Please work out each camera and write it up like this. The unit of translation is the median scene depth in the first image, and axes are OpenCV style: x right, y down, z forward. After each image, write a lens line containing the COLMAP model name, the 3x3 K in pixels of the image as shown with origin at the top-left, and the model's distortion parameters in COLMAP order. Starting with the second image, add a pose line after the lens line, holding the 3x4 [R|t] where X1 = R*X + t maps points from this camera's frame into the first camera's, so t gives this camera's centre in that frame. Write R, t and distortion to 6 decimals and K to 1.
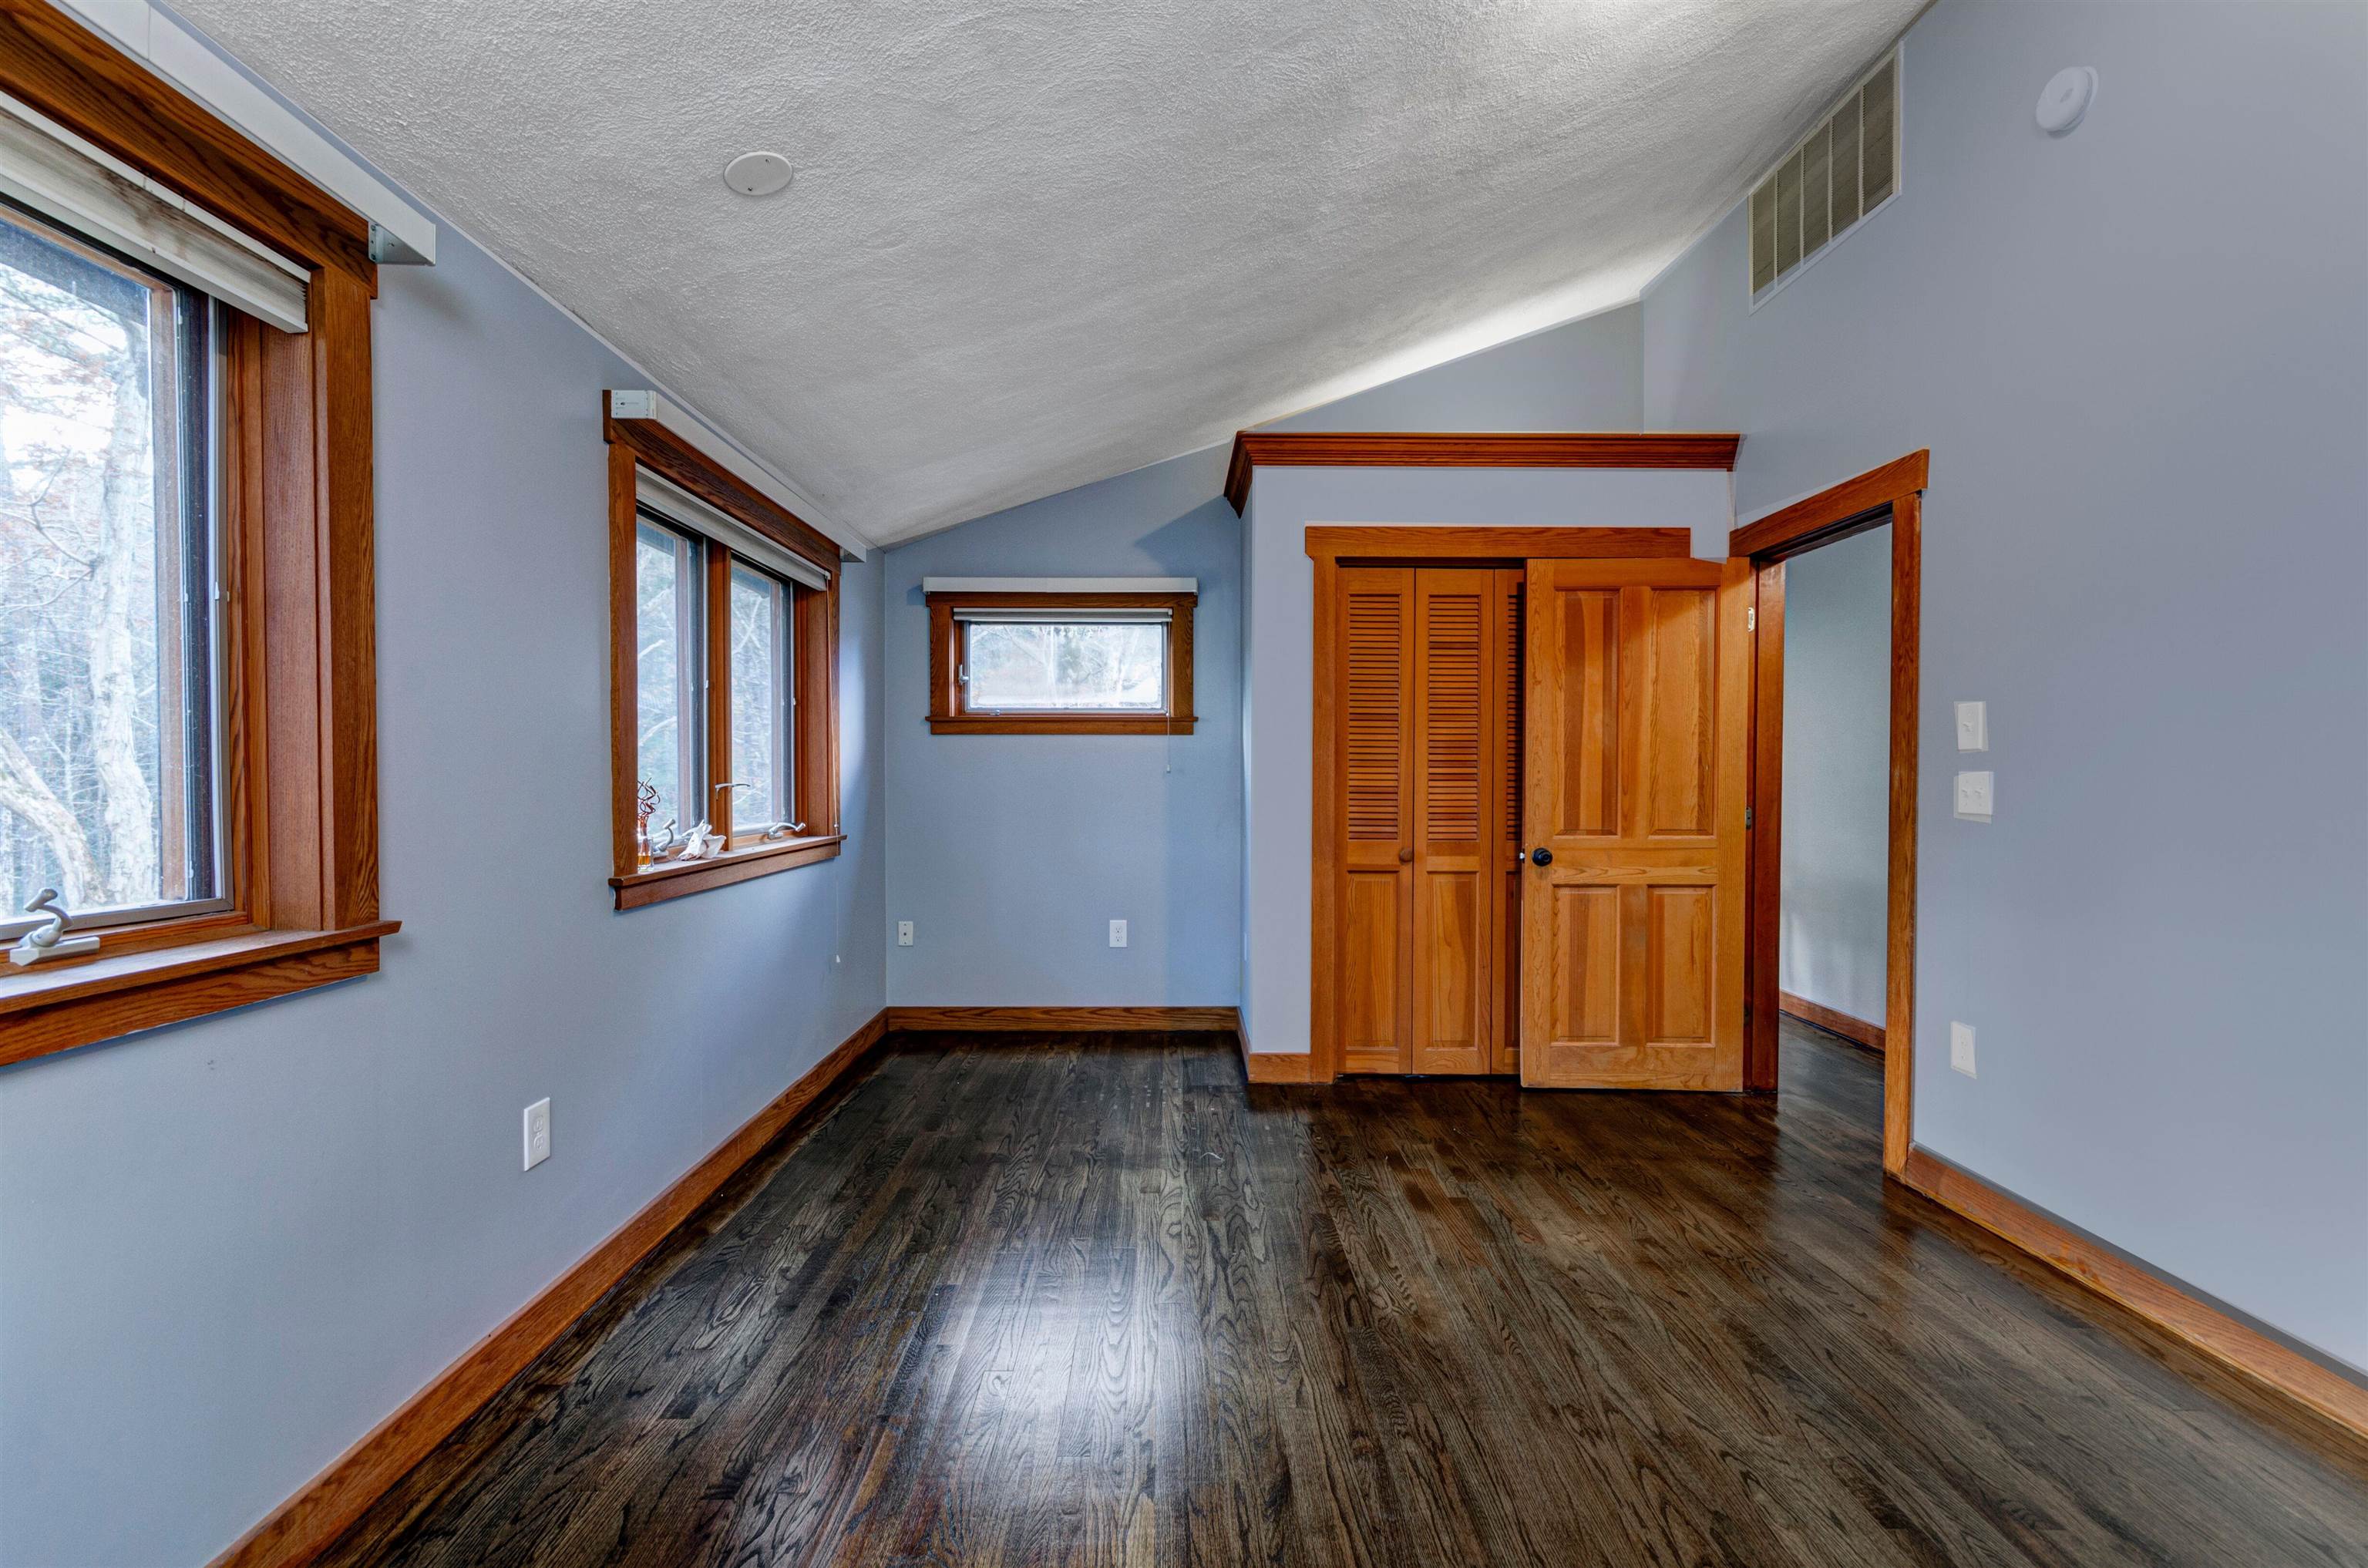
lens RADIAL K [[1032.2, 0, 1182.2], [0, 1032.2, 789.5], [0, 0, 1]] dist [0.011686, 0.002525]
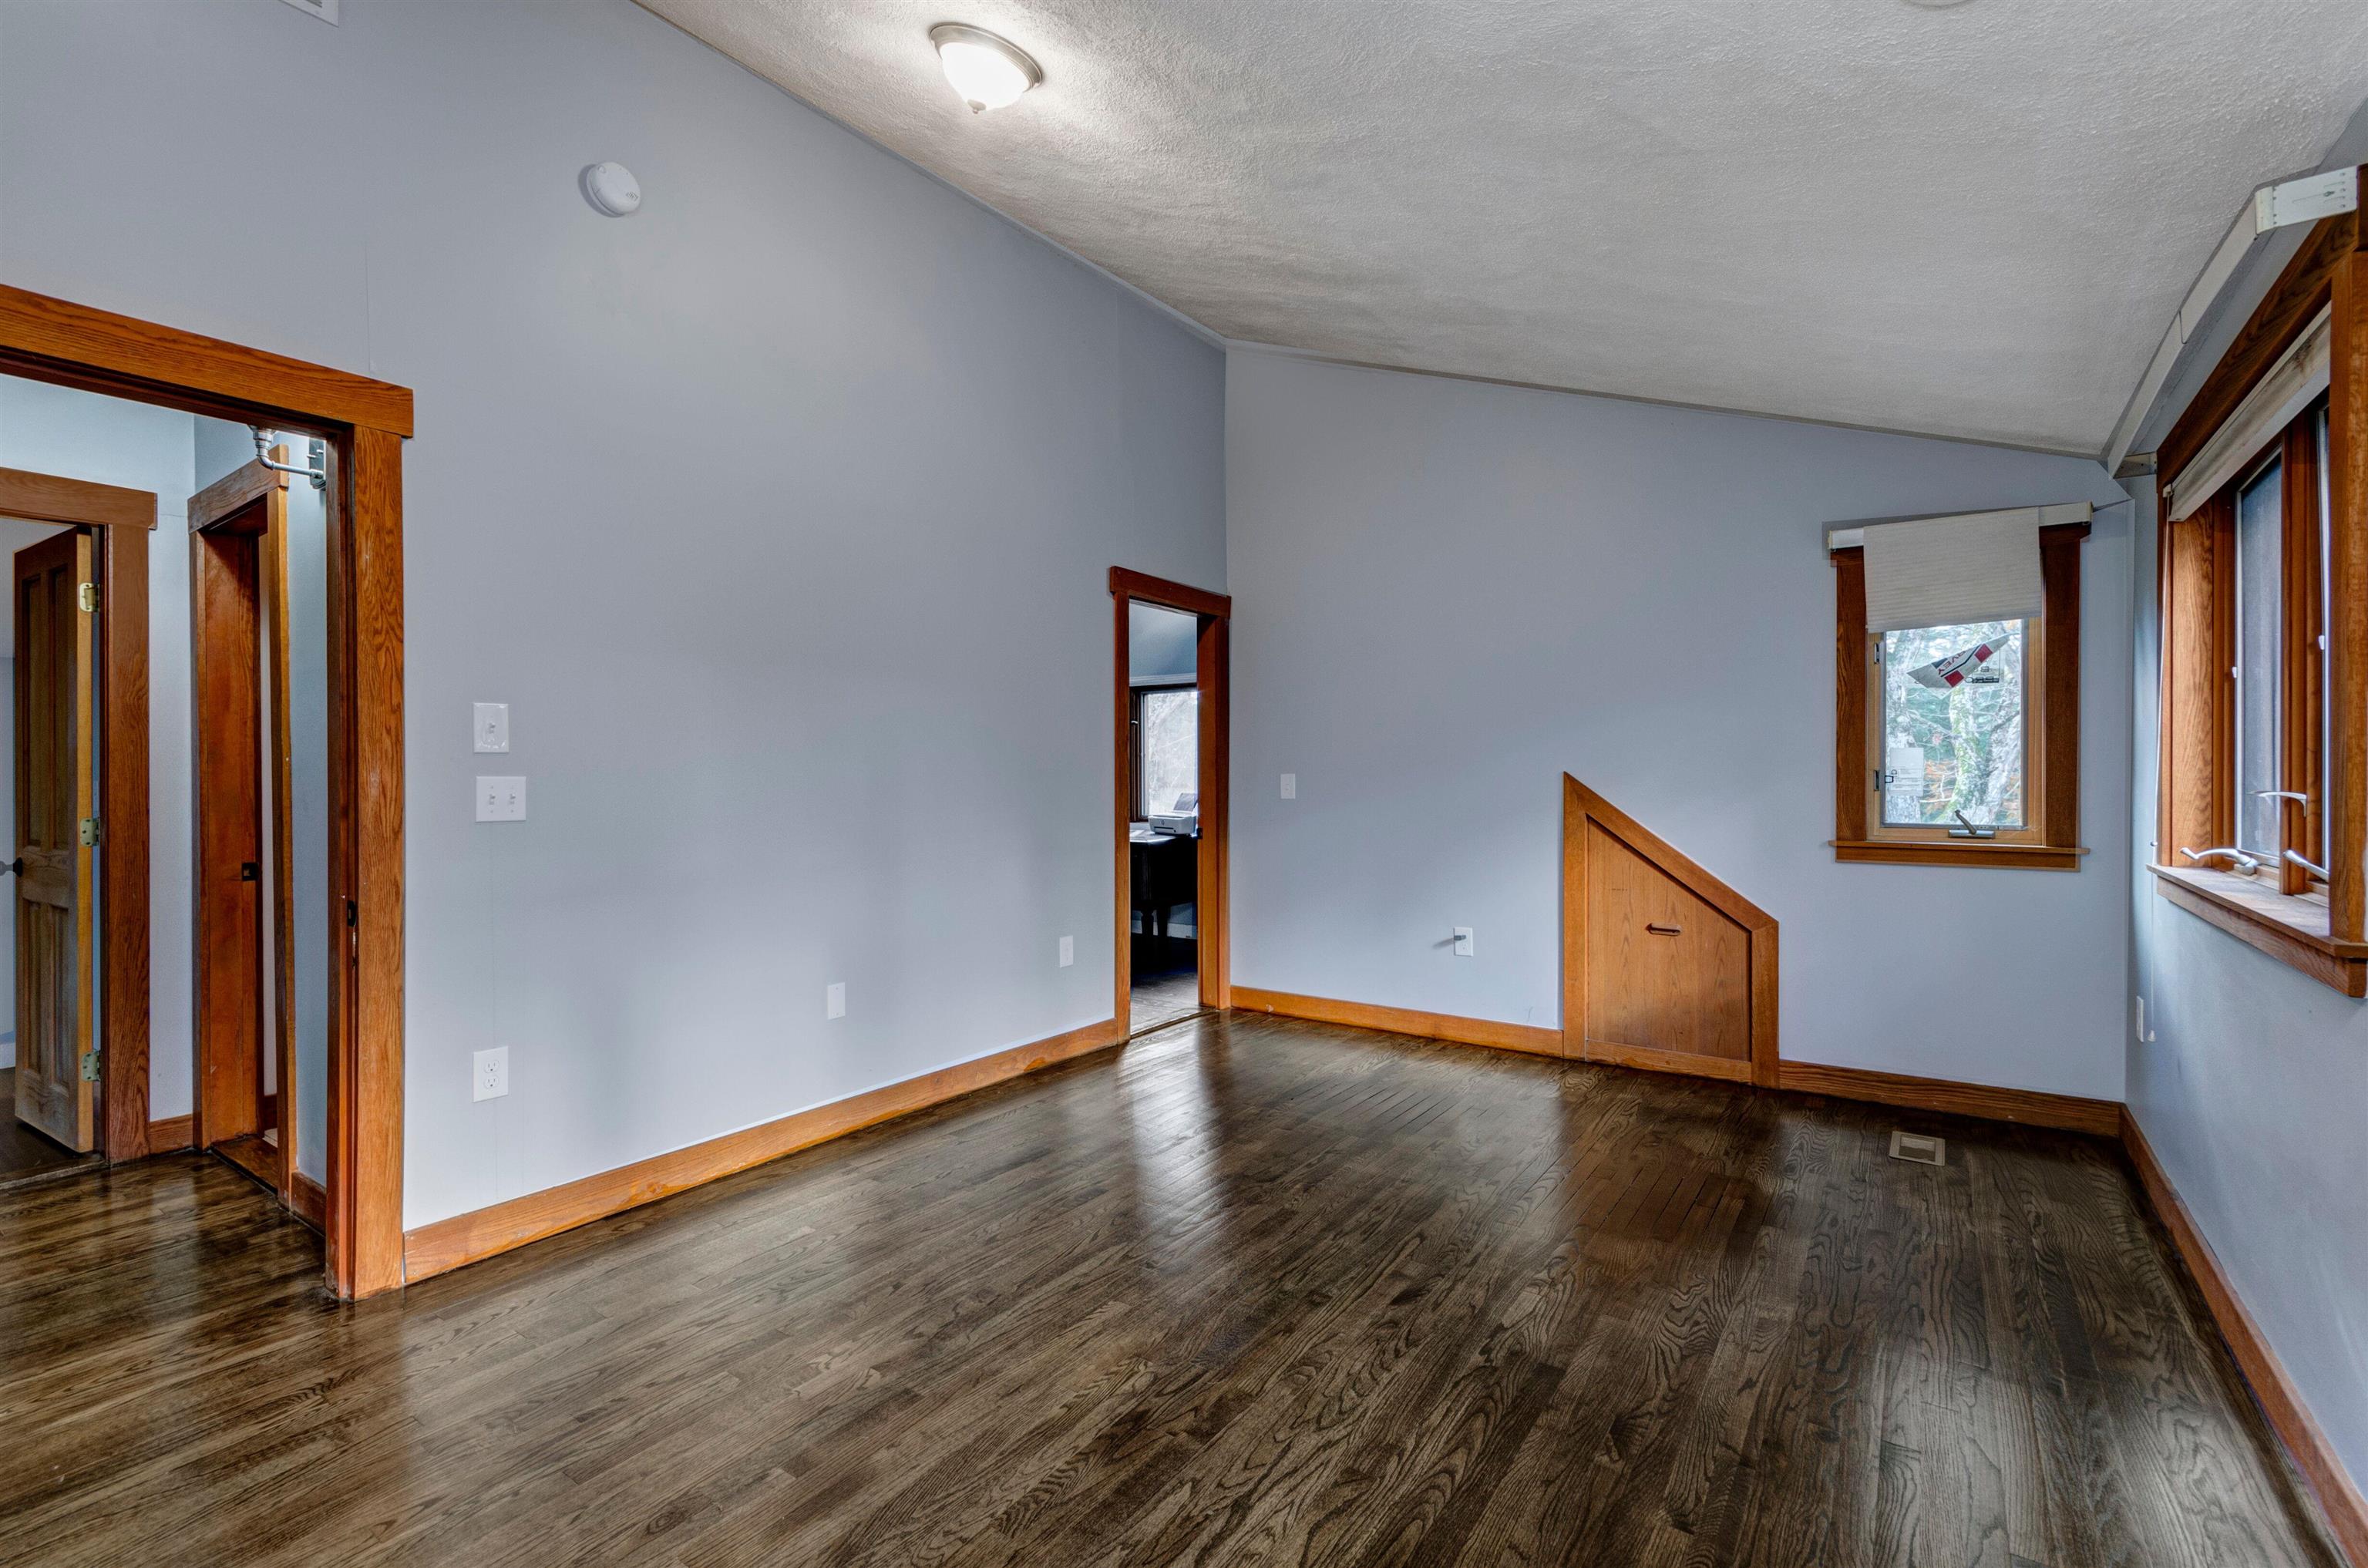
lens RADIAL K [[1032.2, 0, 1182.2], [0, 1032.2, 775.4], [0, 0, 1]] dist [0.011686, 0.002525]
pose [[-0.804844, -0.000832, 0.593485, -0.335843], [0.008823, 0.999872, 0.013368, -0.027760], [-0.593420, 0.015996, -0.804734, 1.582933]]
